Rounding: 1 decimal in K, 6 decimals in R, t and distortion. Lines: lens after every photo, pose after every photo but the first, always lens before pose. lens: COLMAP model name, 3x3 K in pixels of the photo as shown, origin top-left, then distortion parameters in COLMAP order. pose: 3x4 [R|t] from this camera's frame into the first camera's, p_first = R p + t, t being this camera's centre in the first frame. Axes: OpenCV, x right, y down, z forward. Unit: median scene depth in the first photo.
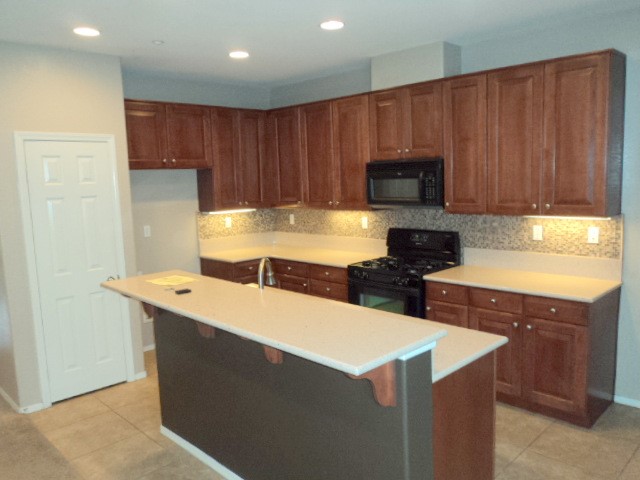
lens RADIAL K [[512.3, 0, 319.2], [0, 512.3, 239.8], [0, 0, 1]] dist [-0.003972, -0.002172]
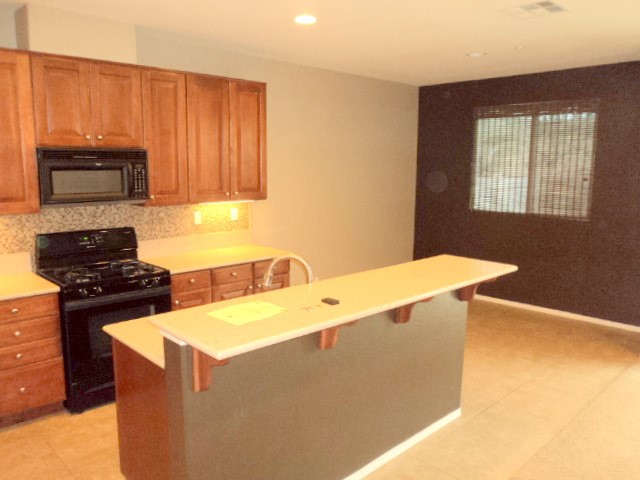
lens RADIAL K [[512.3, 0, 318.9], [0, 512.3, 239.1], [0, 0, 1]] dist [-0.003972, -0.002172]
pose [[0.025335, -0.116934, 0.992817, -0.708714], [0.117293, 0.986623, 0.113211, -0.062792], [-0.992774, 0.113583, 0.038712, 0.644300]]
